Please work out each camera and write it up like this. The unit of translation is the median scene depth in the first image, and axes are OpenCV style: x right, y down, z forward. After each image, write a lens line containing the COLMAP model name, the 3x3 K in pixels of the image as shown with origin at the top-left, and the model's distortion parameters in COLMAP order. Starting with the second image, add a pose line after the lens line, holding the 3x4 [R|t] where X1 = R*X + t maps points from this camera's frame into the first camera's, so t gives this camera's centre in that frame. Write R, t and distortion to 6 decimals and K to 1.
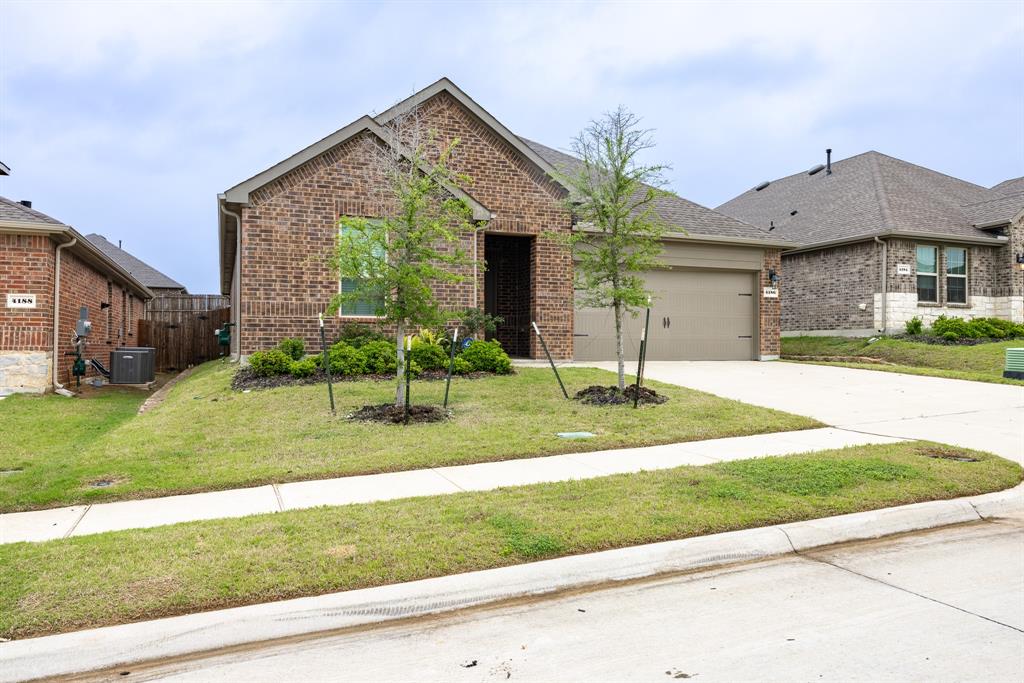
lens RADIAL K [[740.1, 0, 511.1], [0, 740.1, 345.2], [0, 0, 1]] dist [-0.008213, -0.001906]
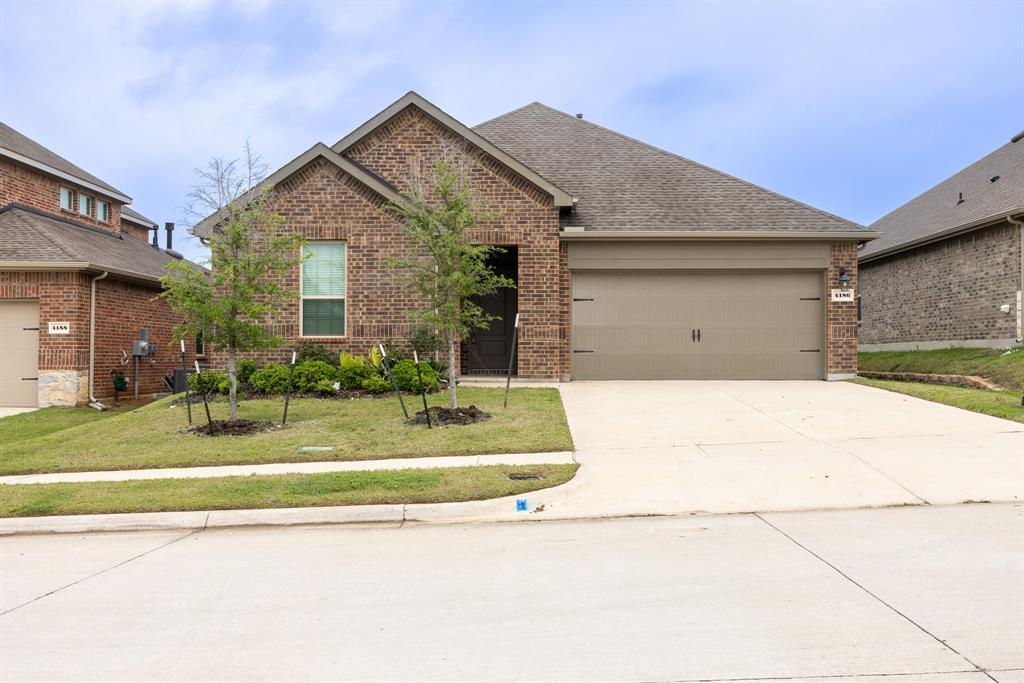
lens RADIAL K [[984.1, 0, 513.0], [0, 984.1, 340.9], [0, 0, 1]] dist [-0.007713, 0.000000]
pose [[0.923231, -0.010135, -0.384111, 0.544067], [0.005694, 0.999903, -0.012696, -0.013140], [0.384202, 0.009534, 0.923200, -0.155095]]
